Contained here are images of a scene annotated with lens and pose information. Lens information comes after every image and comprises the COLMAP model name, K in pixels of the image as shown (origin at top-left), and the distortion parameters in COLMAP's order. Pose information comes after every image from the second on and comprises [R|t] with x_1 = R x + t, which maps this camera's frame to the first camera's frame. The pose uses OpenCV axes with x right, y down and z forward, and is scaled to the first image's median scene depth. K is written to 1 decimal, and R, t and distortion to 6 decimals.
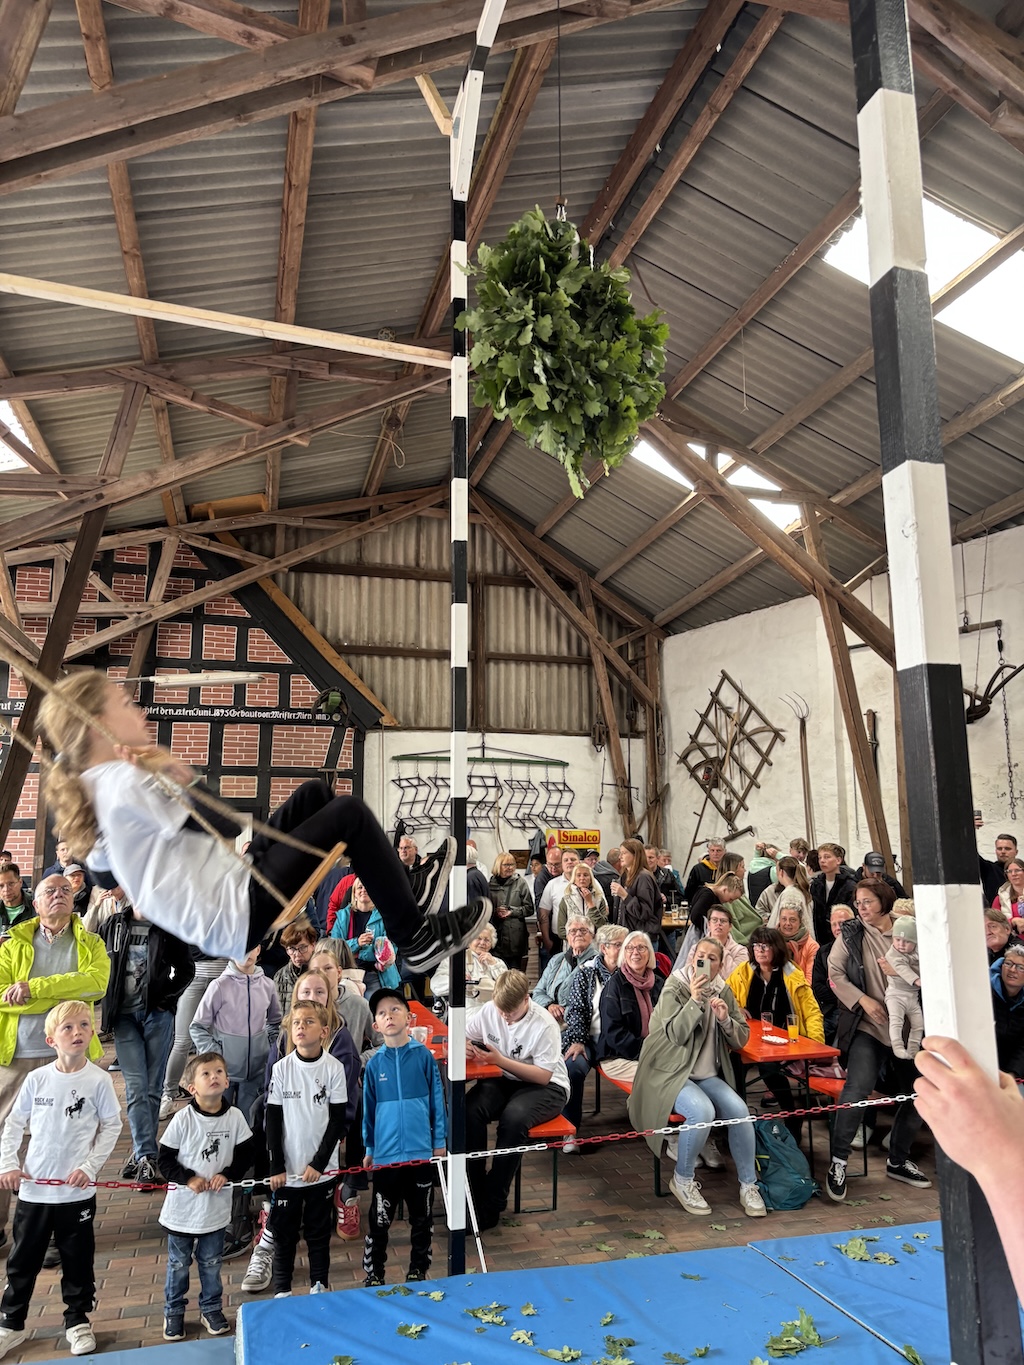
lens RADIAL K [[1033.8, 0, 512.3], [0, 1033.8, 683.7], [0, 0, 1]] dist [0.040927, -0.049659]
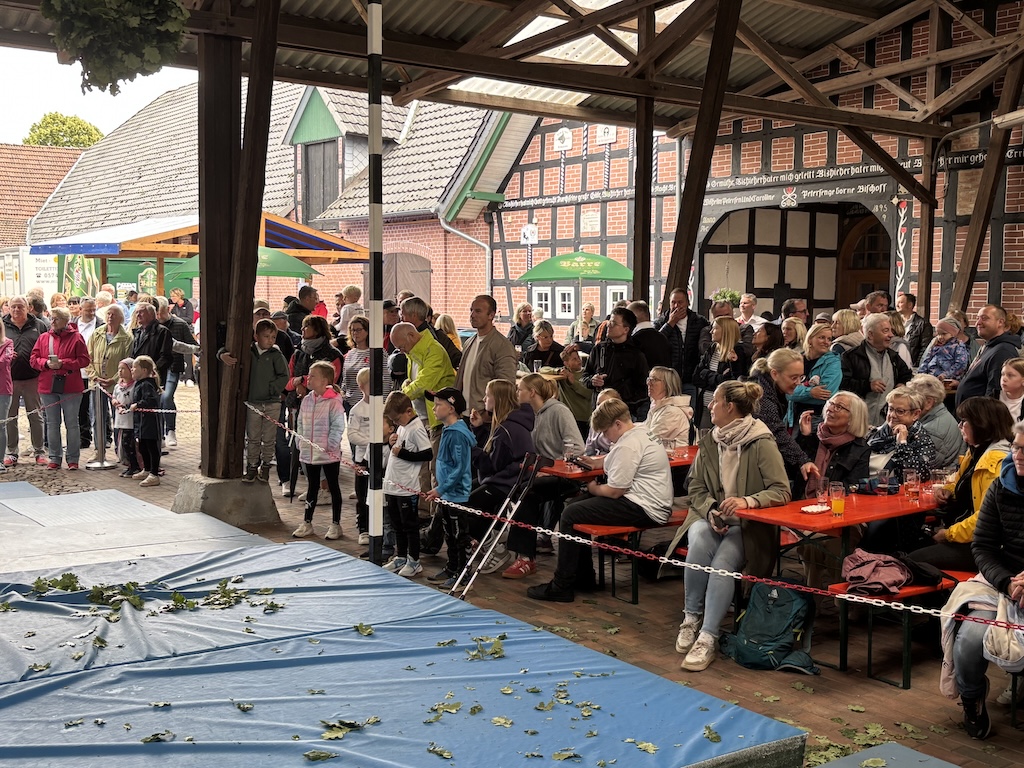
lens RADIAL K [[1174.8, 0, 530.8], [0, 1174.8, 398.0], [0, 0, 1]] dist [0.042462, 0.000000]
pose [[0.356099, 0.084459, -0.930624, 0.676536], [0.131271, 0.981510, 0.139308, 0.048962], [0.925182, -0.171771, 0.338427, 0.281824]]
